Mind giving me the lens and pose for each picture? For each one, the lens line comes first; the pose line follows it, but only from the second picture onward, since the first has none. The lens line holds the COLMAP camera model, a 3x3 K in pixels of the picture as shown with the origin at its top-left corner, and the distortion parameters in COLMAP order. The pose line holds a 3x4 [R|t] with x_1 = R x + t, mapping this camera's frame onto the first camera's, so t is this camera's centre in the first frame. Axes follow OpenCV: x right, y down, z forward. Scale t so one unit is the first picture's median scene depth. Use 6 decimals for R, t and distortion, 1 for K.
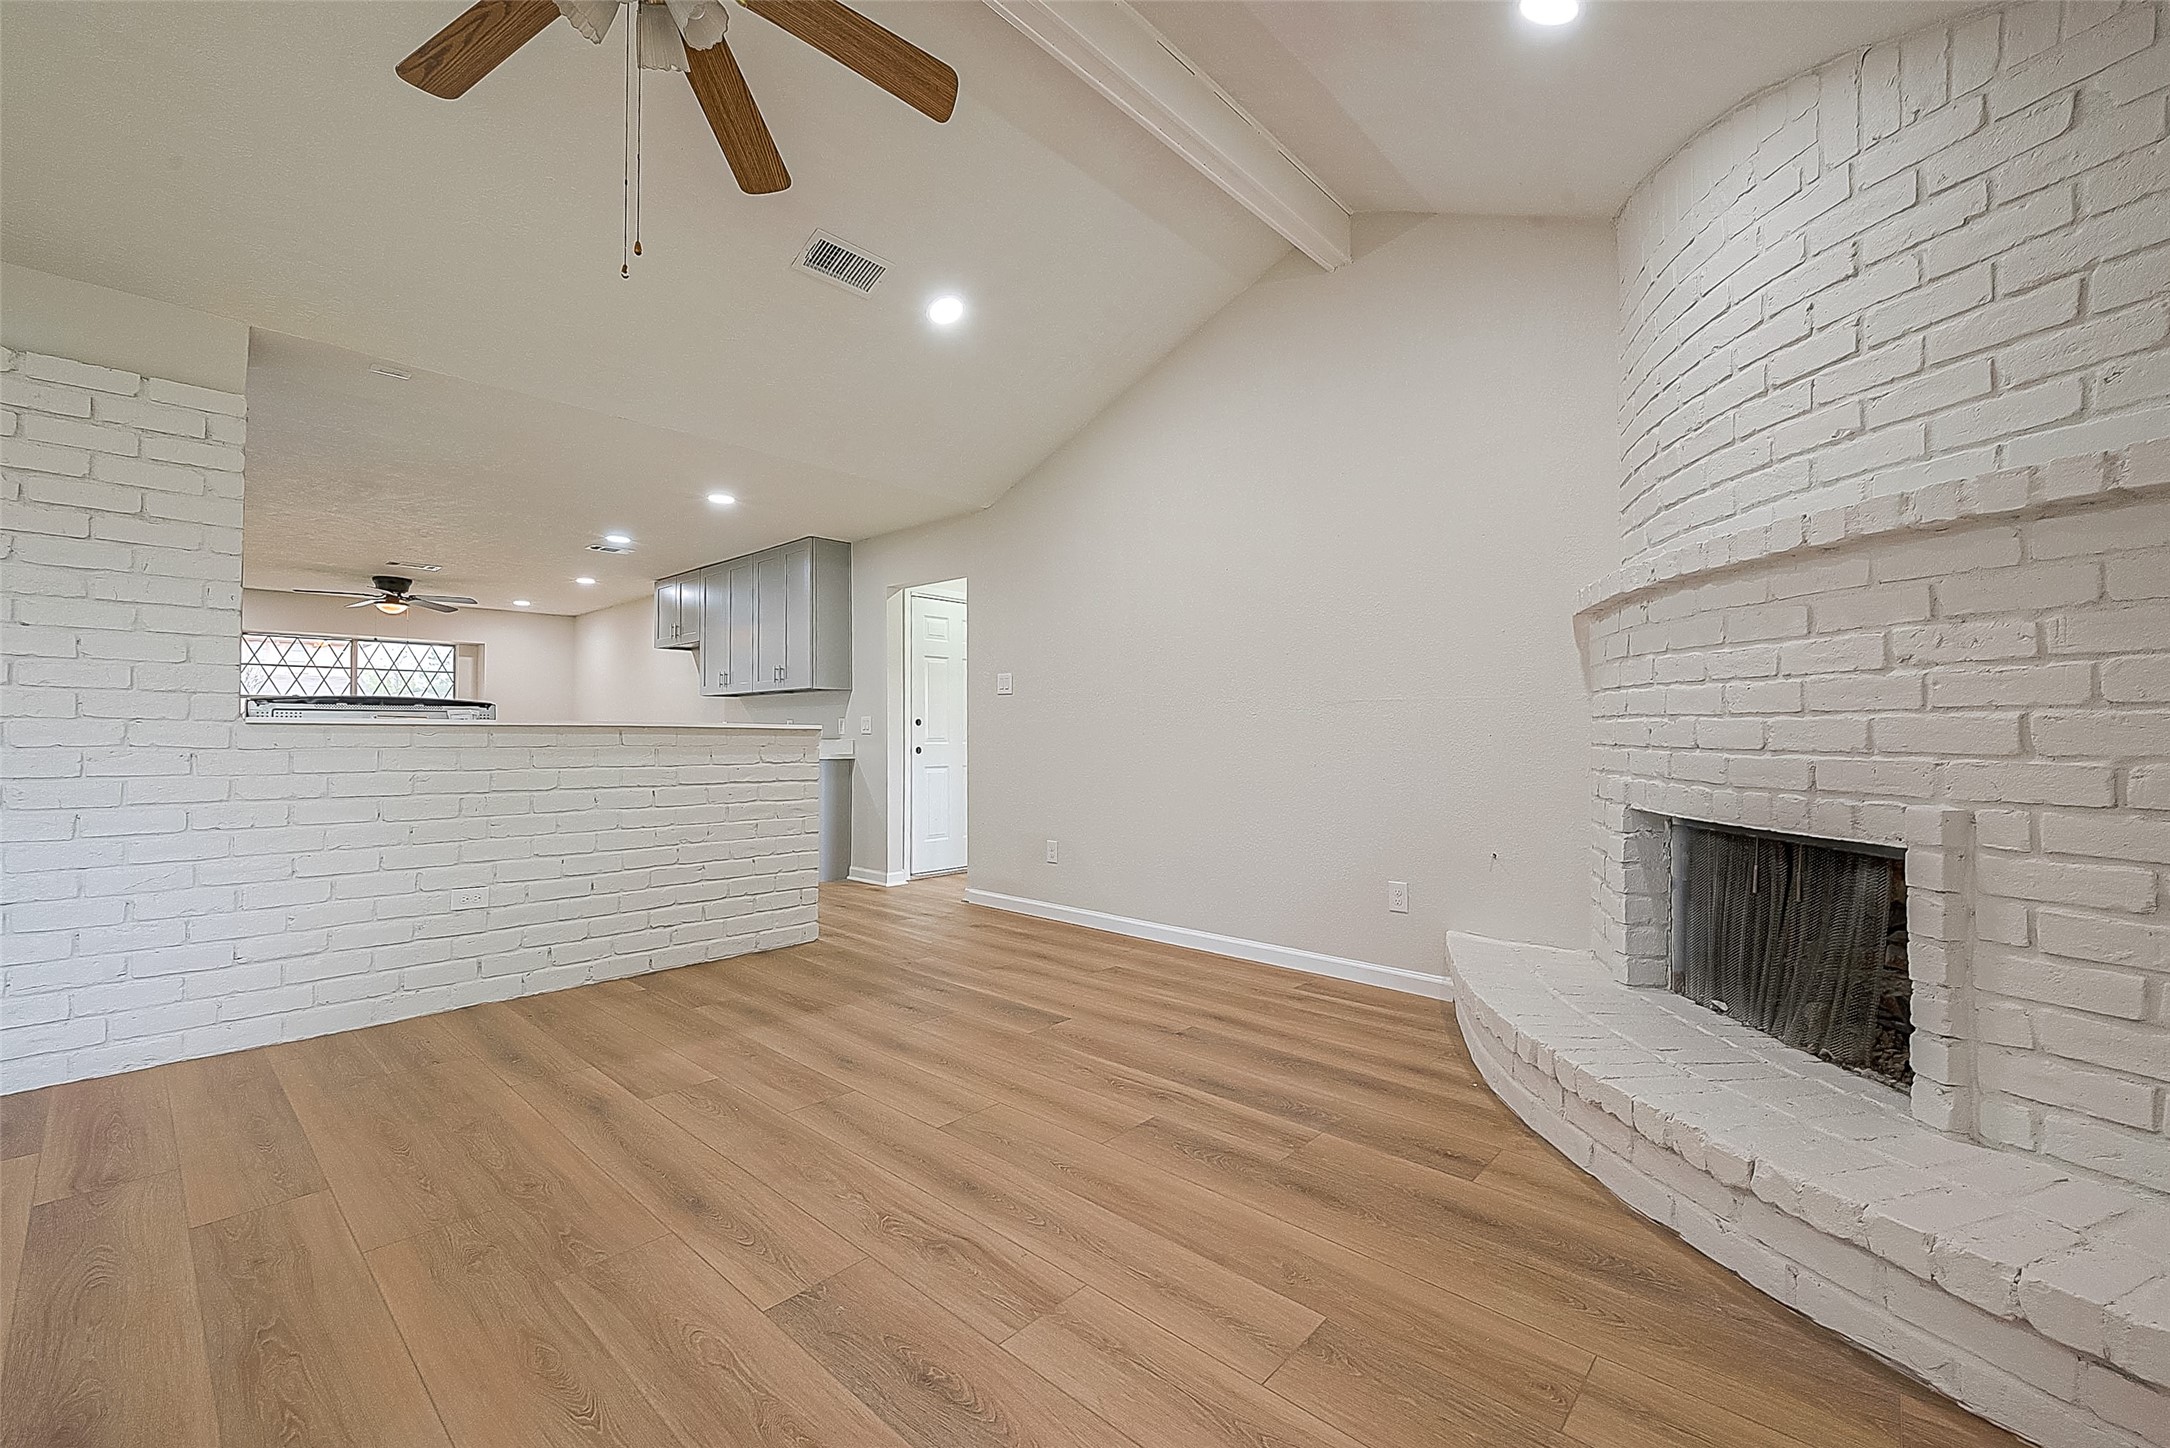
lens RADIAL K [[885.7, 0, 1085.4], [0, 885.7, 722.6], [0, 0, 1]] dist [-0.000414, 0.000480]
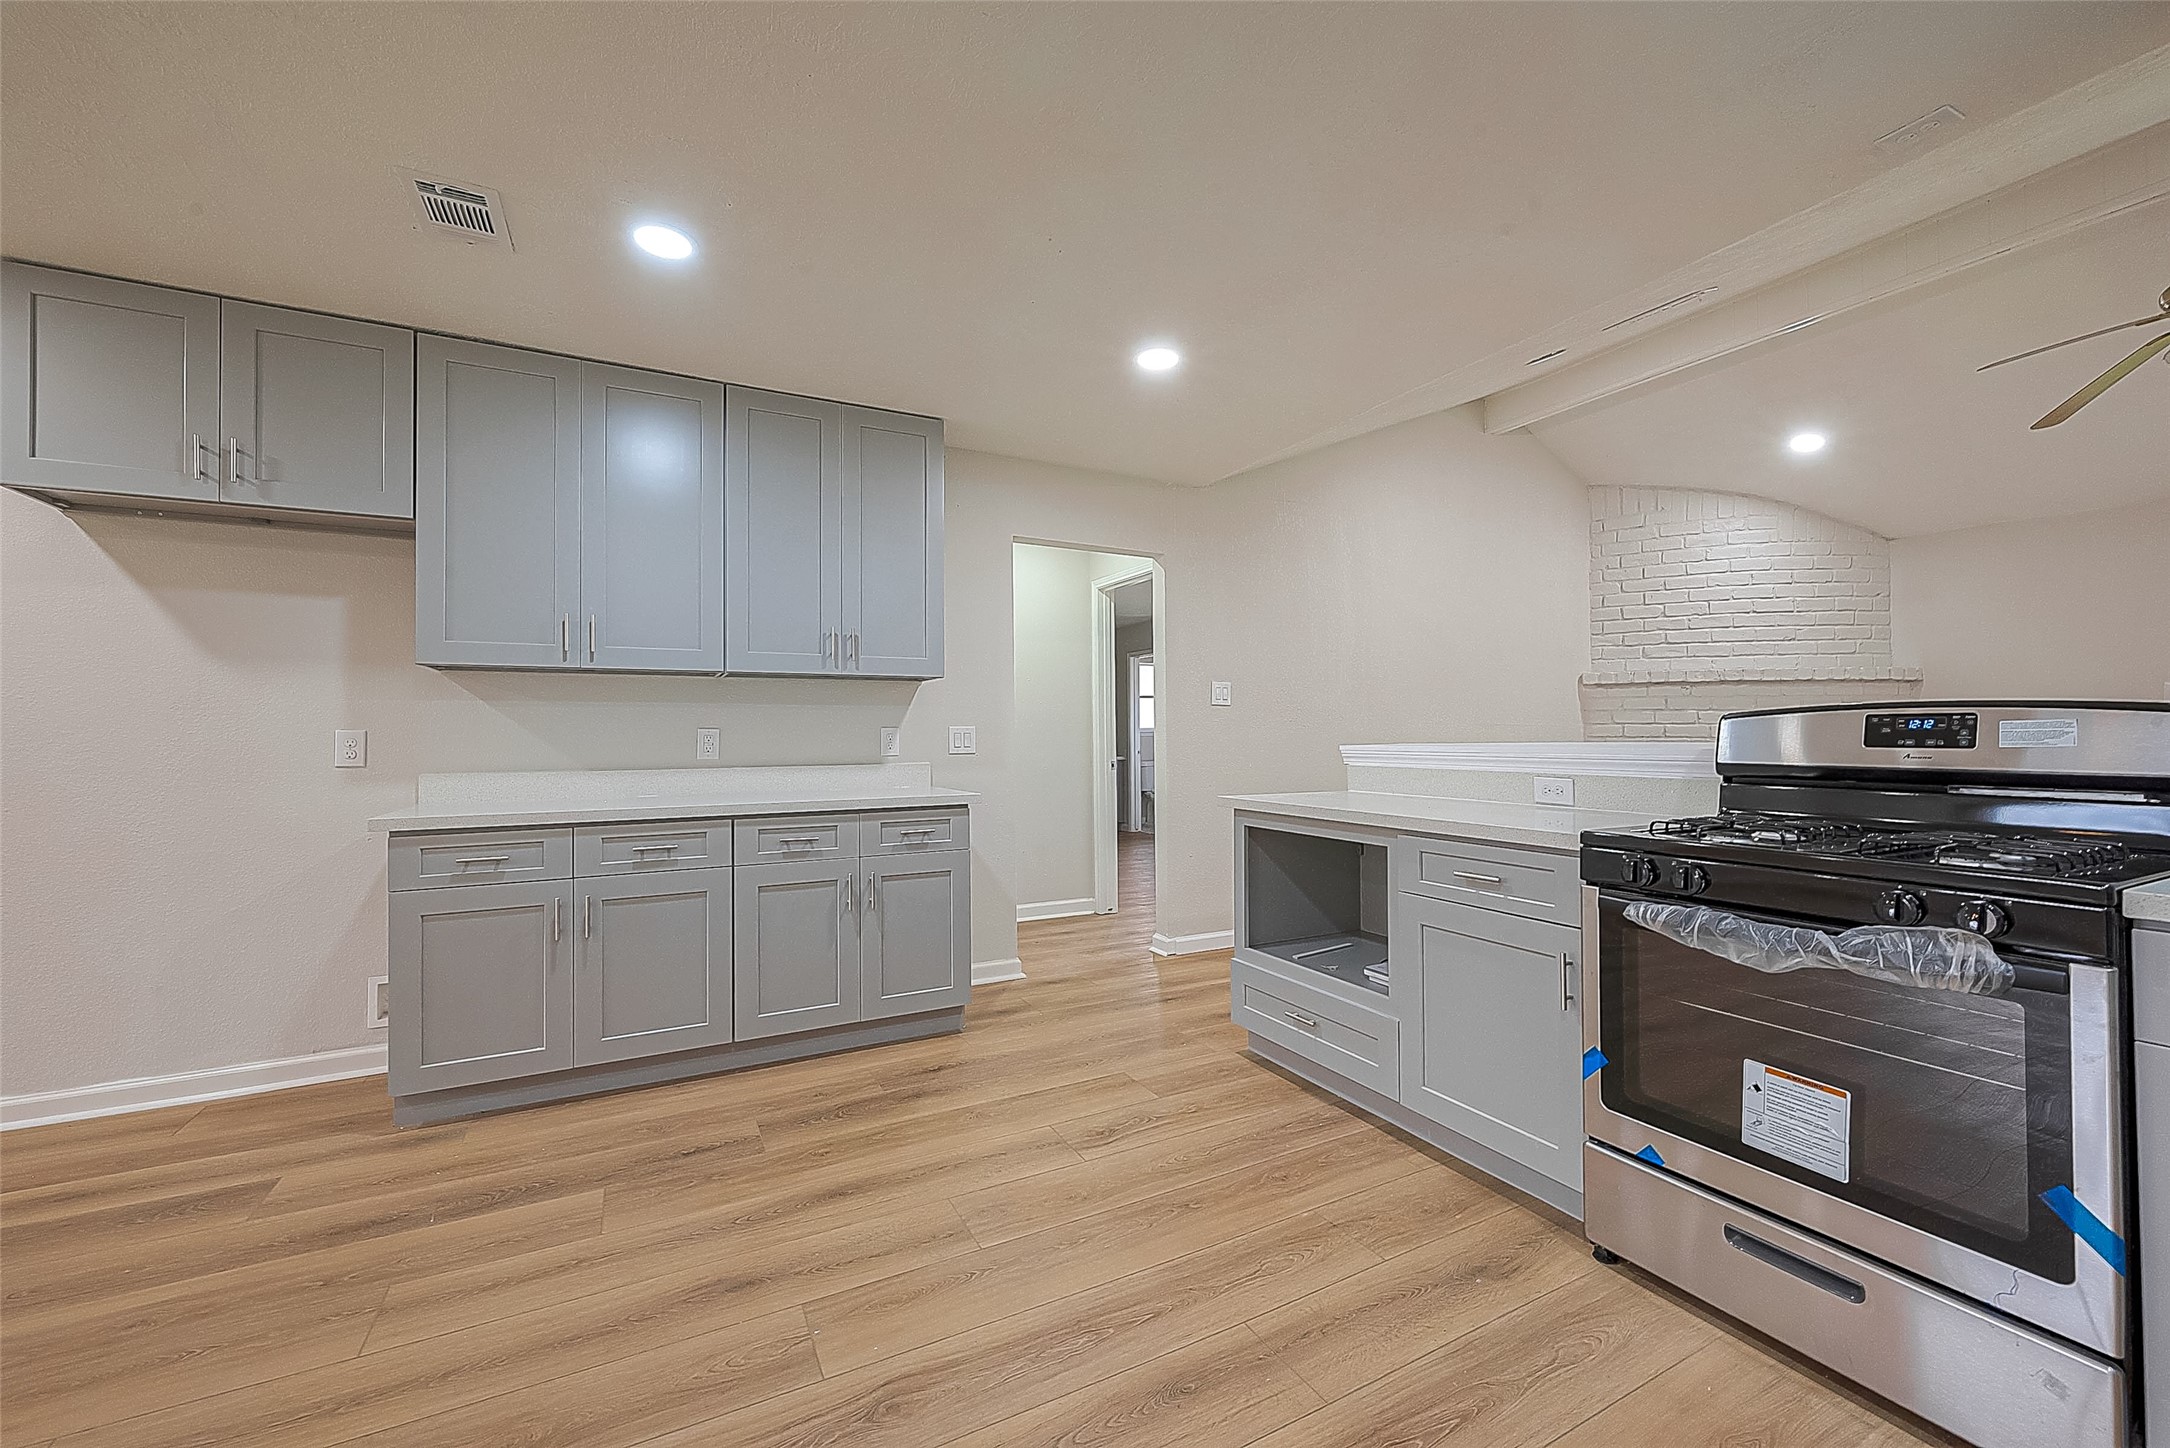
lens RADIAL K [[851.0, 0, 1084.2], [0, 851.0, 721.6], [0, 0, 1]] dist [-0.001041, 0.000061]
pose [[0.345157, 0.014160, 0.938438, -2.300080], [-0.007802, 0.999895, -0.012218, -0.011090], [-0.938513, -0.003104, 0.345231, 2.040779]]
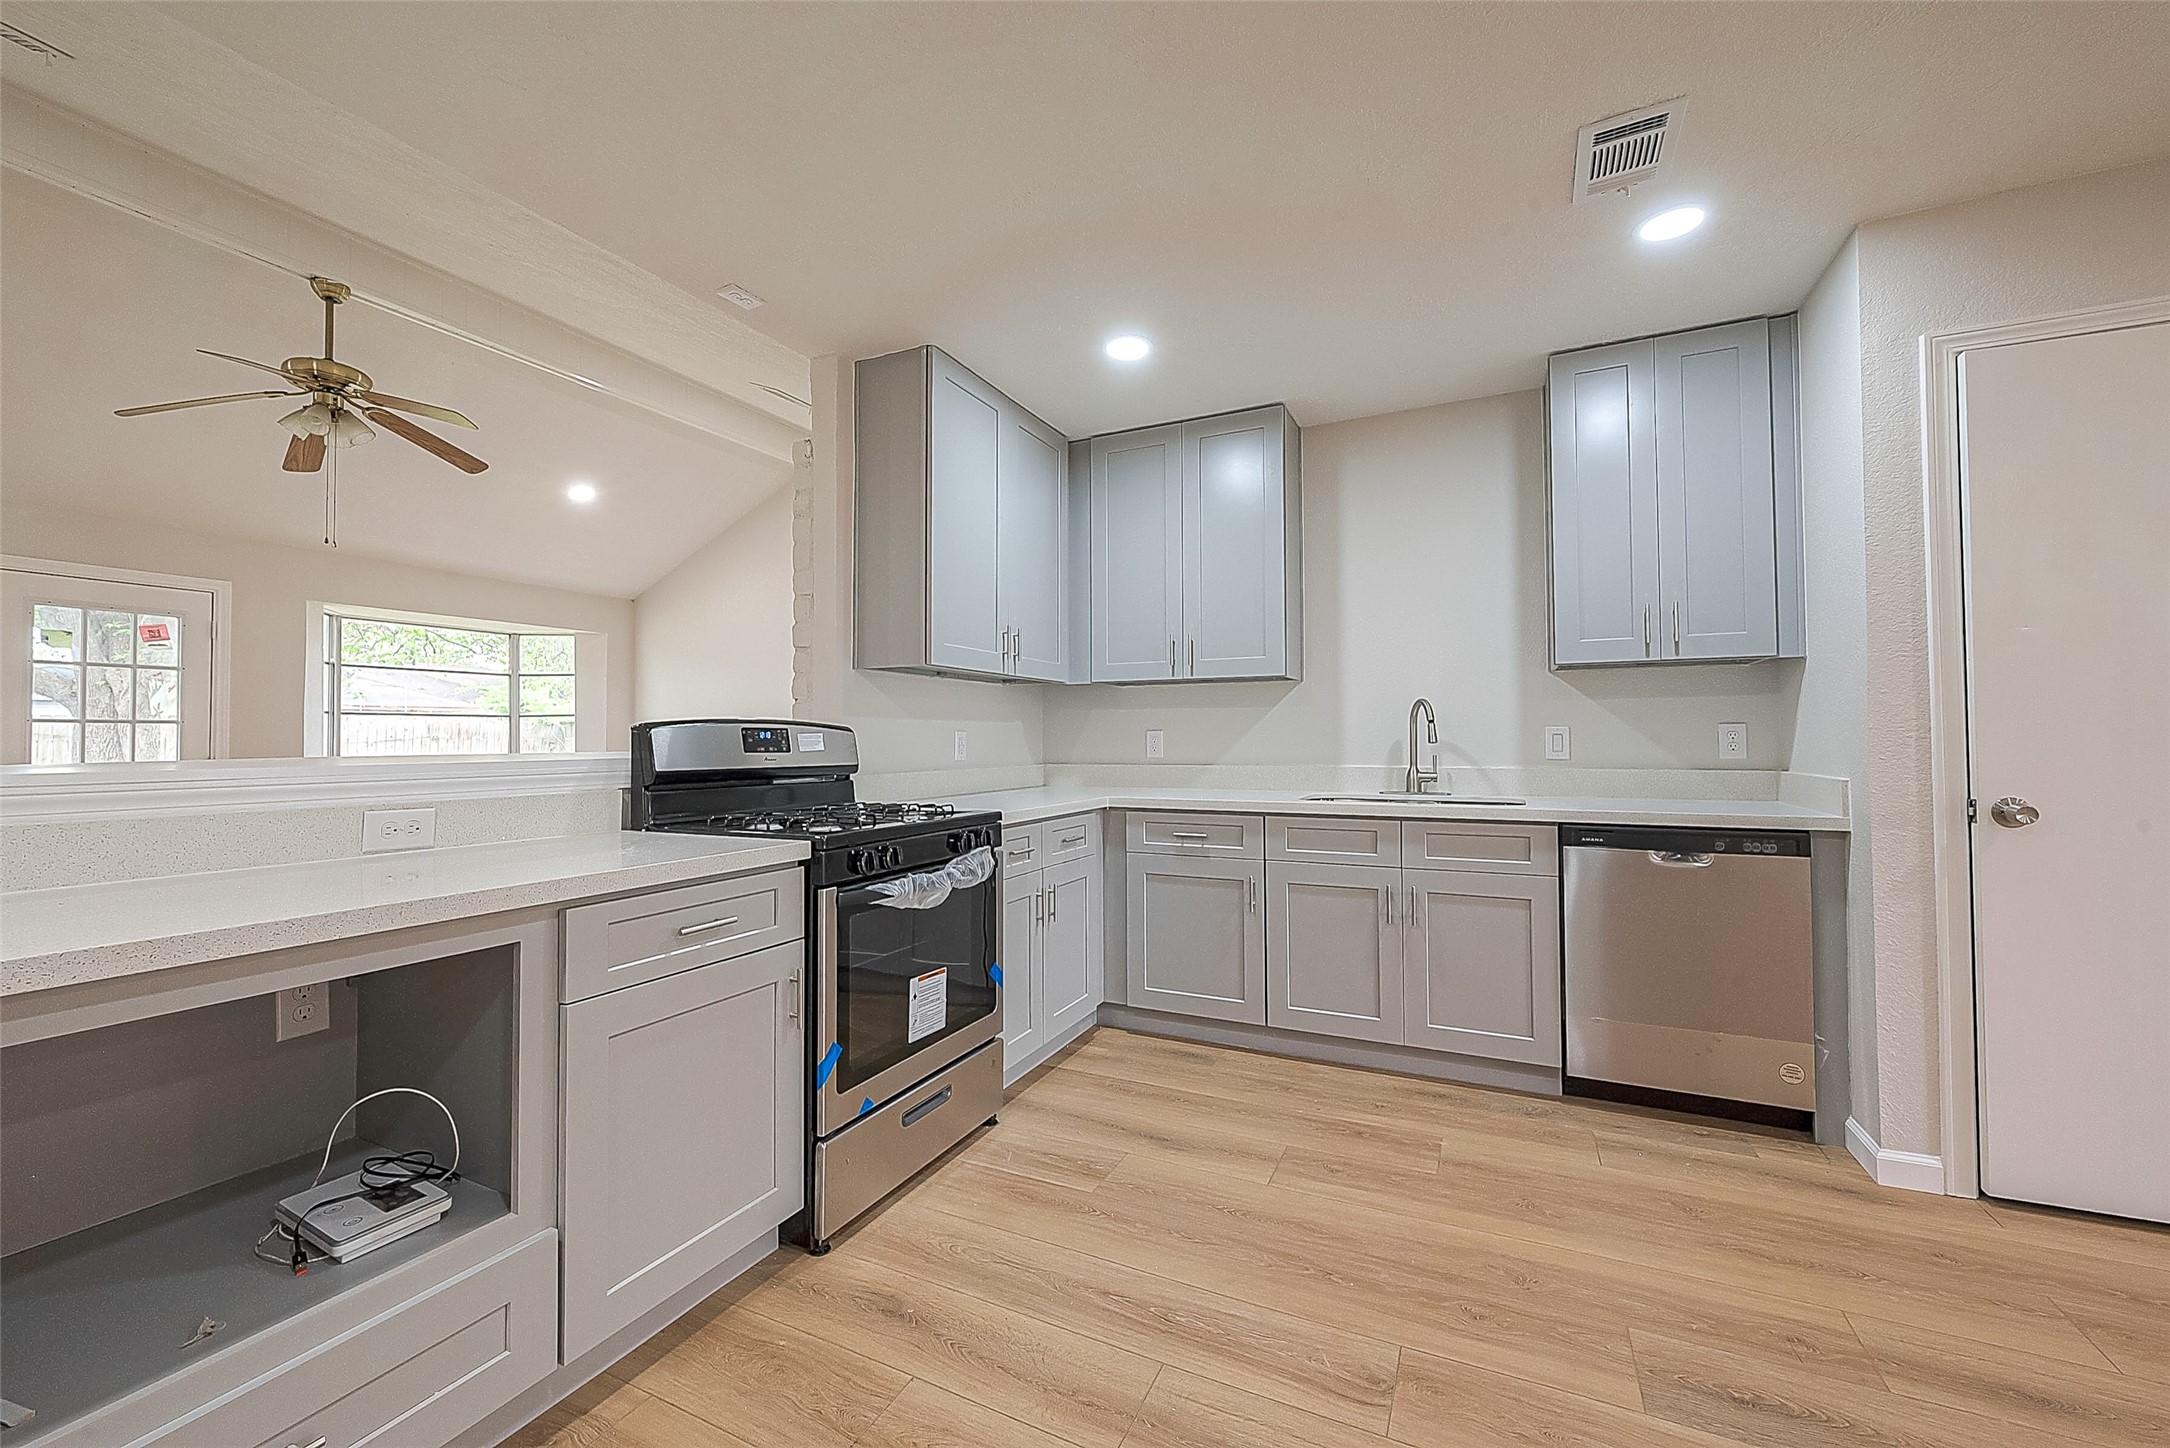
lens RADIAL K [[853.7, 0, 1081.9], [0, 853.7, 719.0], [0, 0, 1]] dist [-0.001215, -0.000218]
pose [[-0.960580, 0.000164, -0.278005, -1.346835], [0.011104, 0.999224, -0.037780, 0.000803], [0.277783, -0.039378, -0.959836, 2.769589]]
